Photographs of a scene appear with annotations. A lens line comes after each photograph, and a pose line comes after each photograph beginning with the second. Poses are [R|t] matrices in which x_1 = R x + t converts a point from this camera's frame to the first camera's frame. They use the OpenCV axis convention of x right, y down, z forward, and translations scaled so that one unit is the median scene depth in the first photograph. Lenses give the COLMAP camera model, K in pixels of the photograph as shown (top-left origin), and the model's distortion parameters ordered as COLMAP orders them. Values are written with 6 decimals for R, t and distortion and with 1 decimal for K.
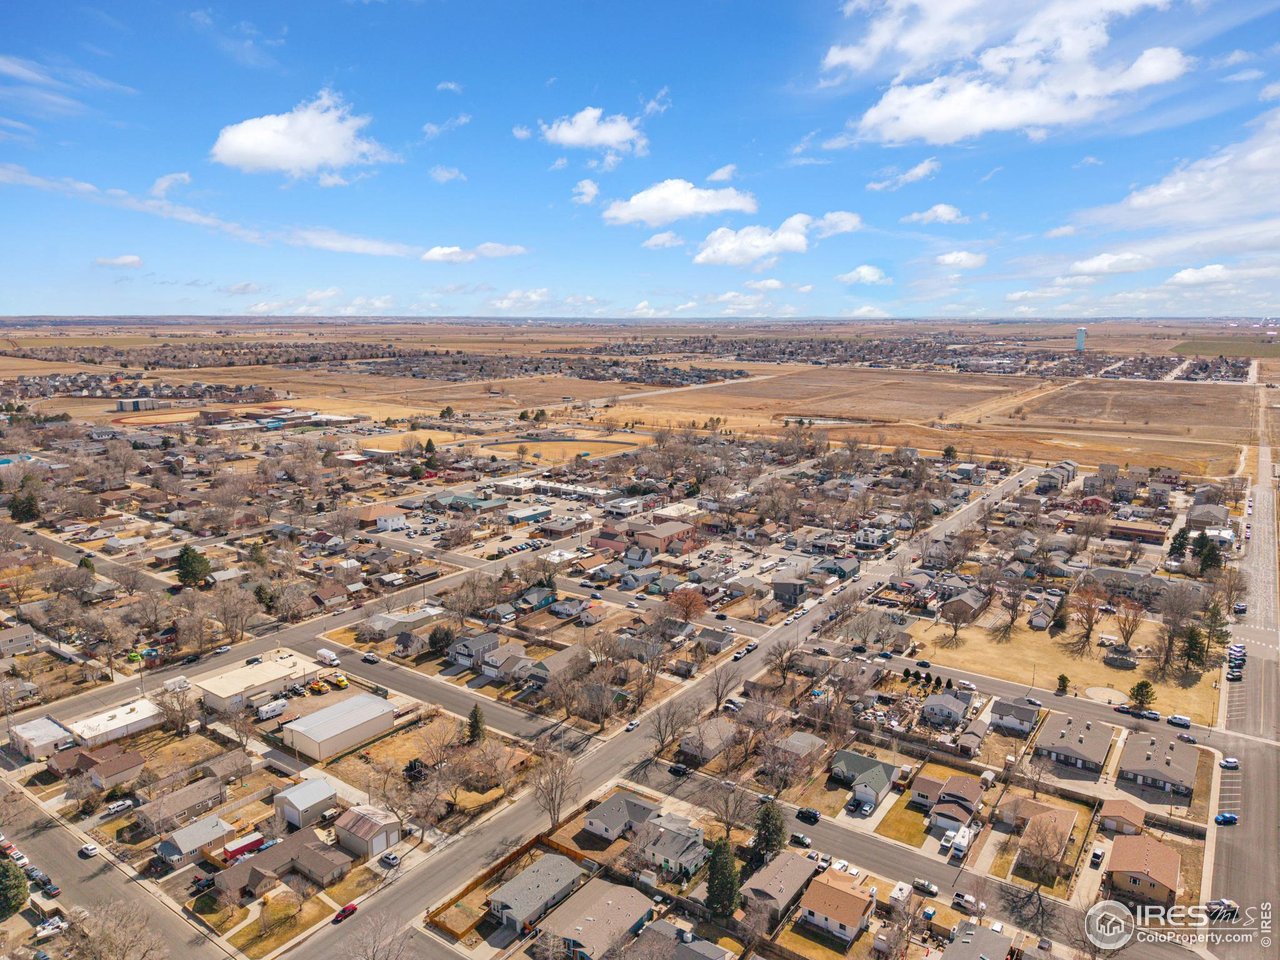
lens RADIAL K [[866.6, 0, 640.0], [0, 866.6, 480.0], [0, 0, 1]] dist [0.095117, -0.076439]
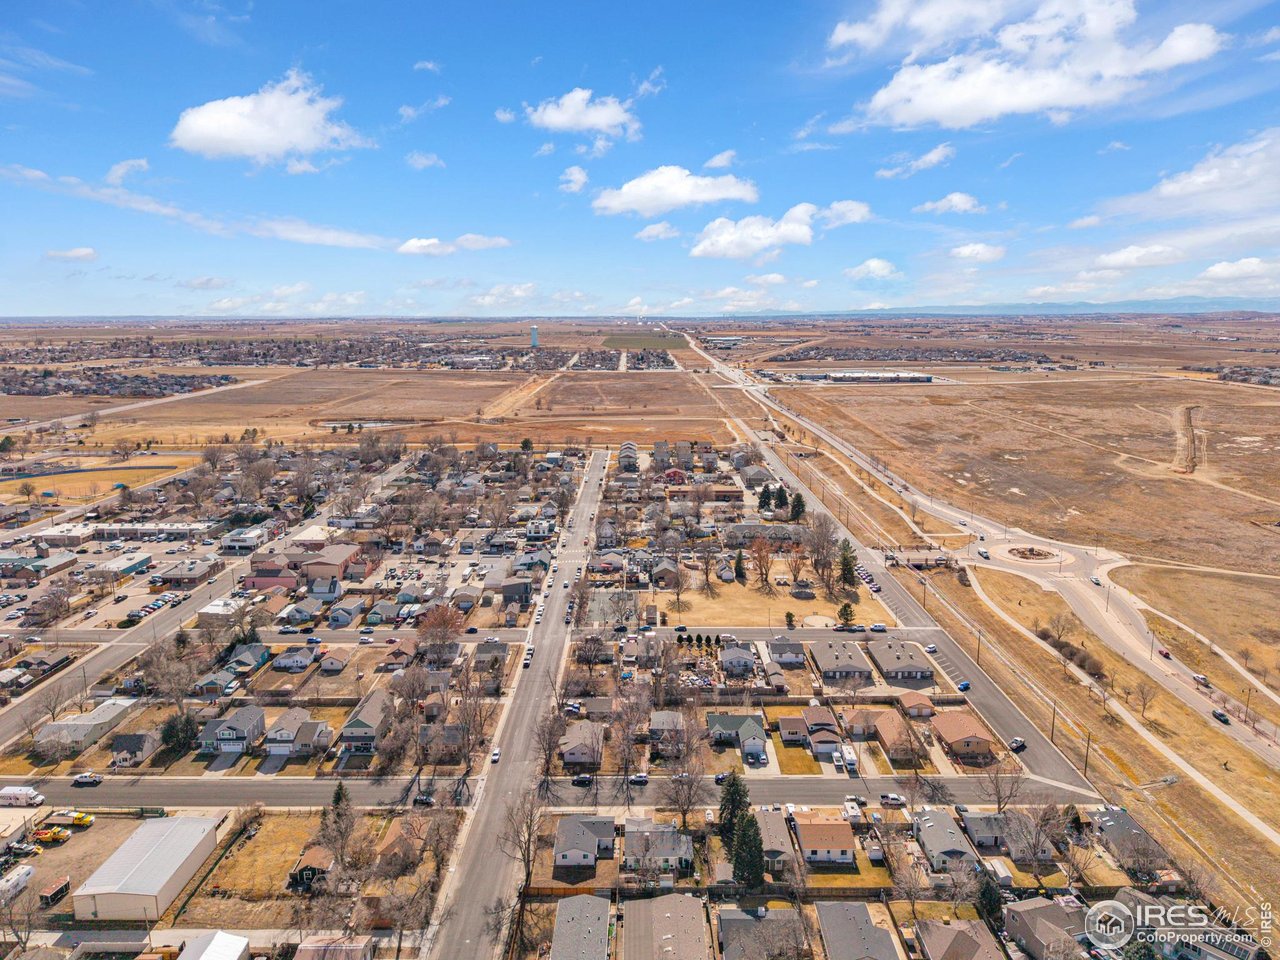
lens RADIAL K [[866.6, 0, 640.0], [0, 866.6, 480.0], [0, 0, 1]] dist [0.095117, -0.076439]
pose [[0.826844, -0.113993, 0.550759, -0.261799], [0.113299, 0.992929, 0.035417, -0.020511], [-0.550902, 0.033117, 0.833913, 0.084205]]
